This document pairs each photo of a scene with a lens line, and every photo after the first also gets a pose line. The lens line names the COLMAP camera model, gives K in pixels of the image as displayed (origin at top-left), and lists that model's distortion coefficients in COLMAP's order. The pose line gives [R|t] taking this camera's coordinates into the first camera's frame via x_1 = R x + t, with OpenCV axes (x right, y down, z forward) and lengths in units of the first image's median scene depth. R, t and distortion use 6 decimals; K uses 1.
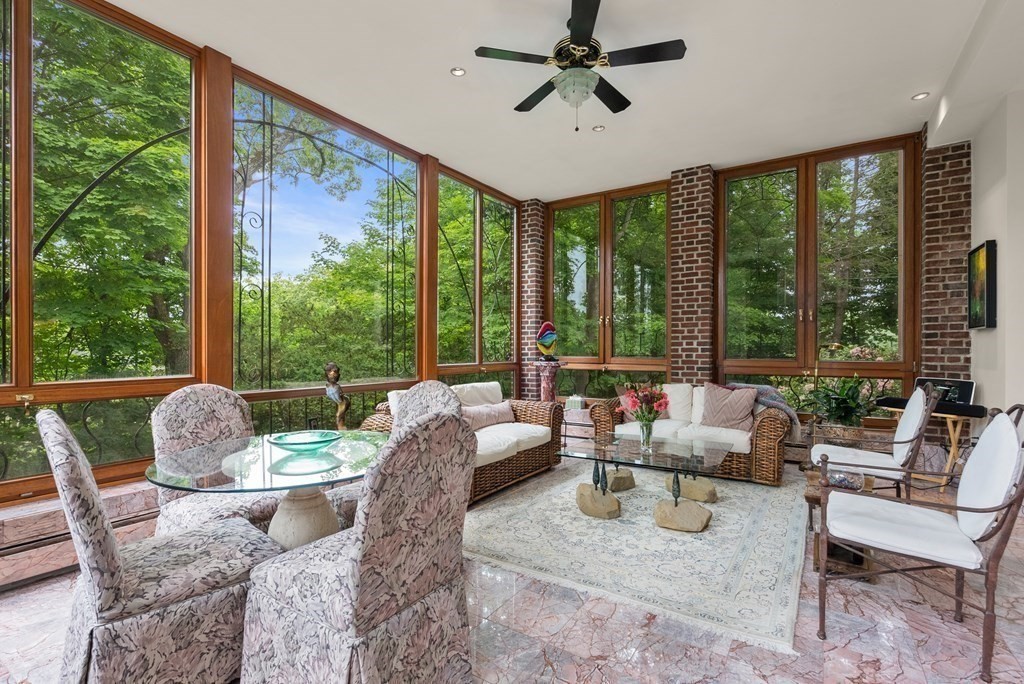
lens RADIAL K [[475.4, 0, 505.5], [0, 475.4, 348.8], [0, 0, 1]] dist [-0.008285, 0.001161]
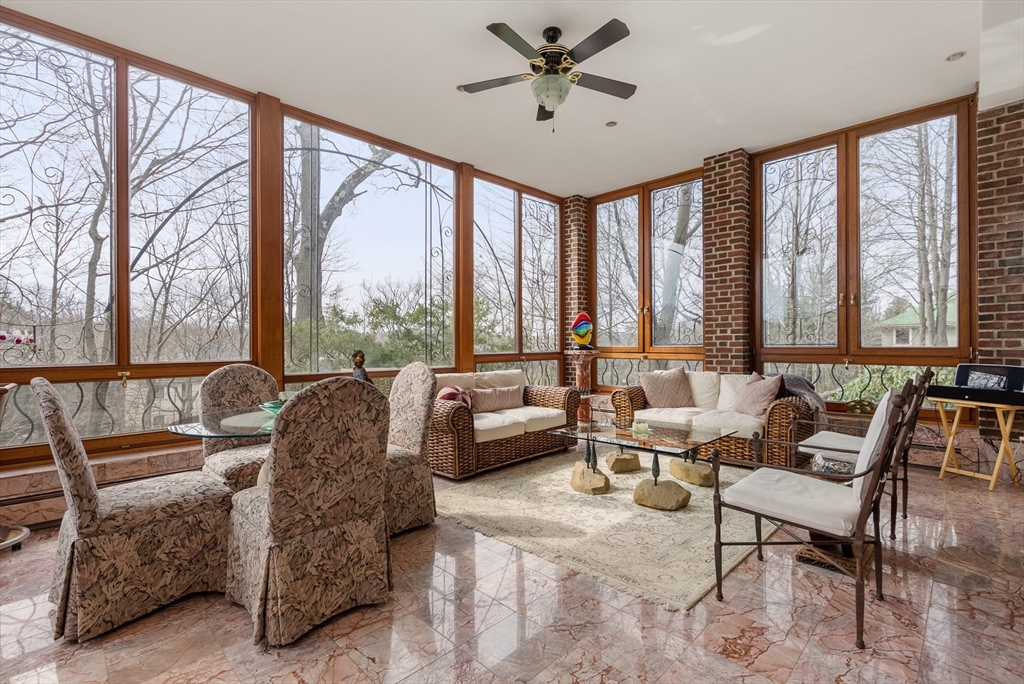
lens RADIAL K [[471.1, 0, 512.2], [0, 471.1, 341.5], [0, 0, 1]] dist [-0.002083, -0.000136]
pose [[0.981132, -0.008693, -0.193142, 0.185643], [0.007662, 0.999952, -0.006086, 0.015767], [0.193185, 0.004492, 0.981152, -0.055929]]
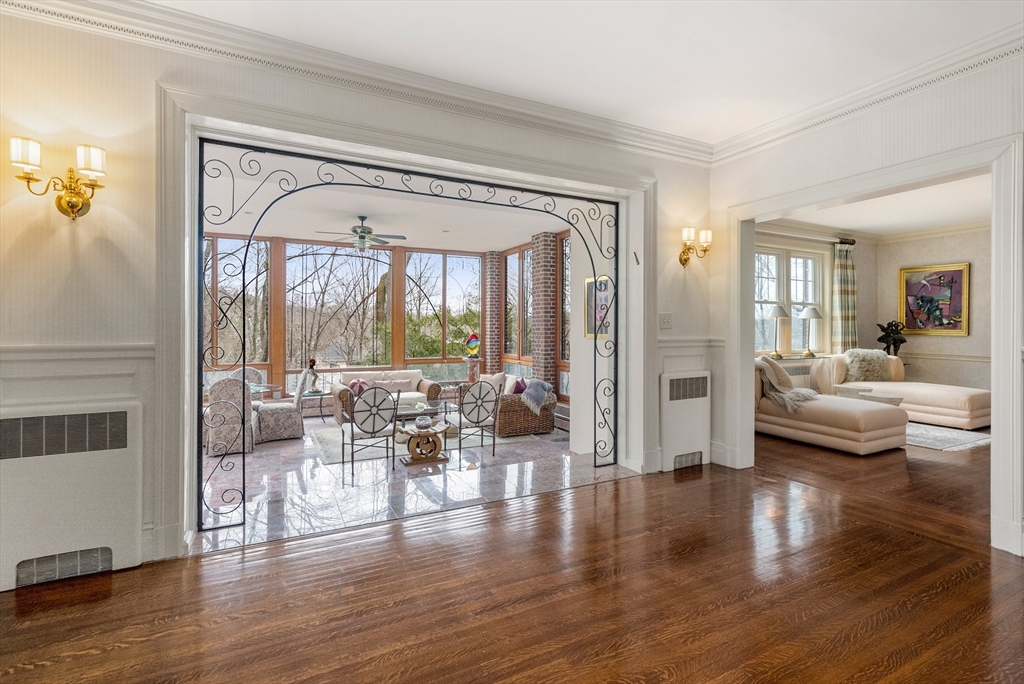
lens RADIAL K [[471.1, 0, 512.5], [0, 471.1, 331.9], [0, 0, 1]] dist [-0.002083, -0.000136]
pose [[0.873638, 0.002538, -0.486570, 1.341279], [0.000354, 0.999983, 0.005853, -0.097290], [0.486576, -0.005285, 0.873622, -0.460416]]
